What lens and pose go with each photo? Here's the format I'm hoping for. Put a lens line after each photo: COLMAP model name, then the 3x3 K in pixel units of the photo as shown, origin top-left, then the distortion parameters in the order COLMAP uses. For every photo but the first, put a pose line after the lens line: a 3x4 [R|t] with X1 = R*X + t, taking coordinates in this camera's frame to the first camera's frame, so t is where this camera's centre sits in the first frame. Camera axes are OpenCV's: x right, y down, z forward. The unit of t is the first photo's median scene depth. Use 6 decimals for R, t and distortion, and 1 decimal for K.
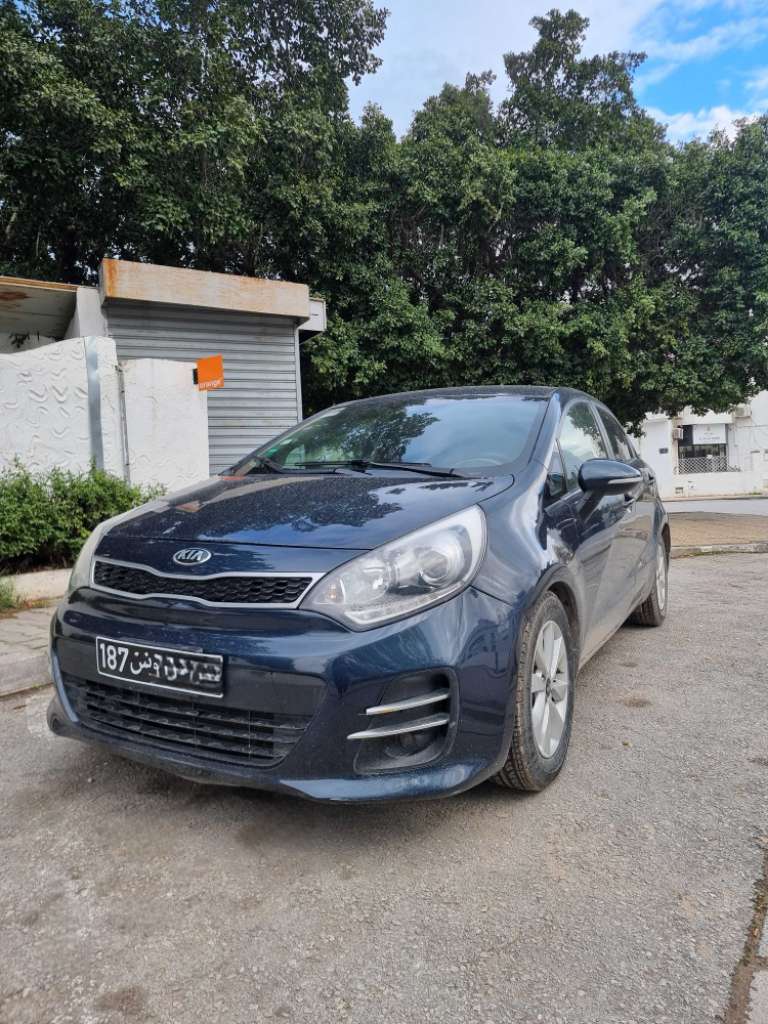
lens RADIAL K [[726.7, 0, 388.1], [0, 726.7, 507.9], [0, 0, 1]] dist [0.031582, -0.004963]
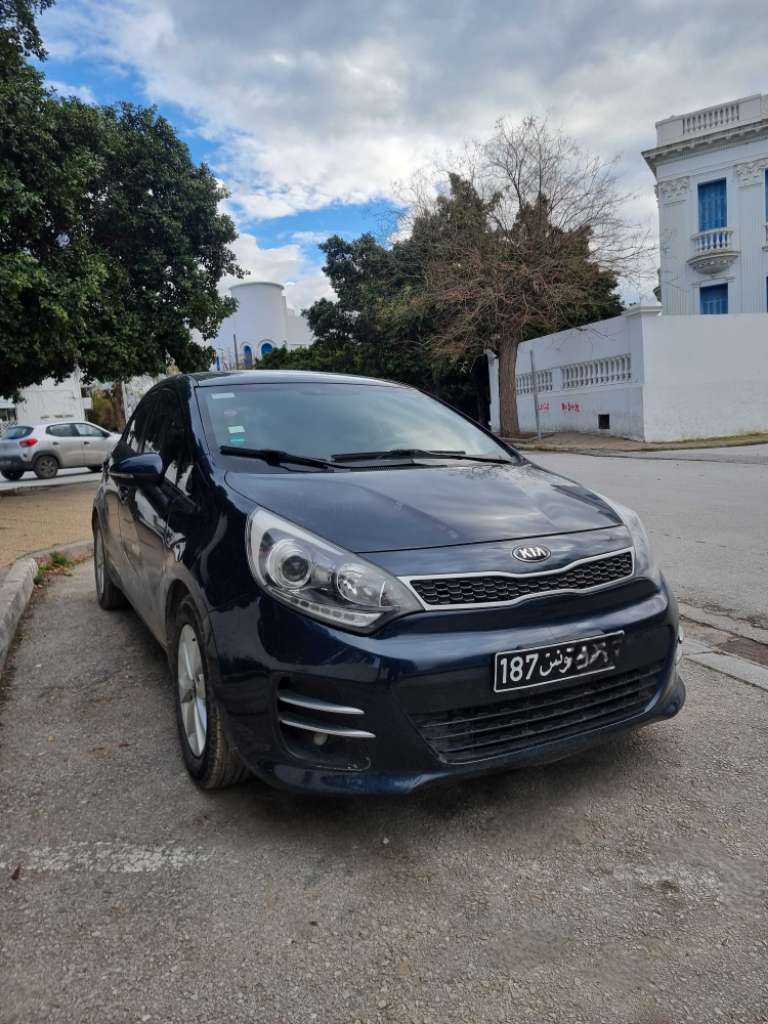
lens RADIAL K [[726.7, 0, 387.8], [0, 726.7, 507.1], [0, 0, 1]] dist [0.031582, -0.004963]
pose [[0.524442, -0.085588, 0.847133, -1.237923], [0.044560, 0.996330, 0.073076, -0.081382], [-0.850279, -0.000576, 0.526332, 0.636838]]
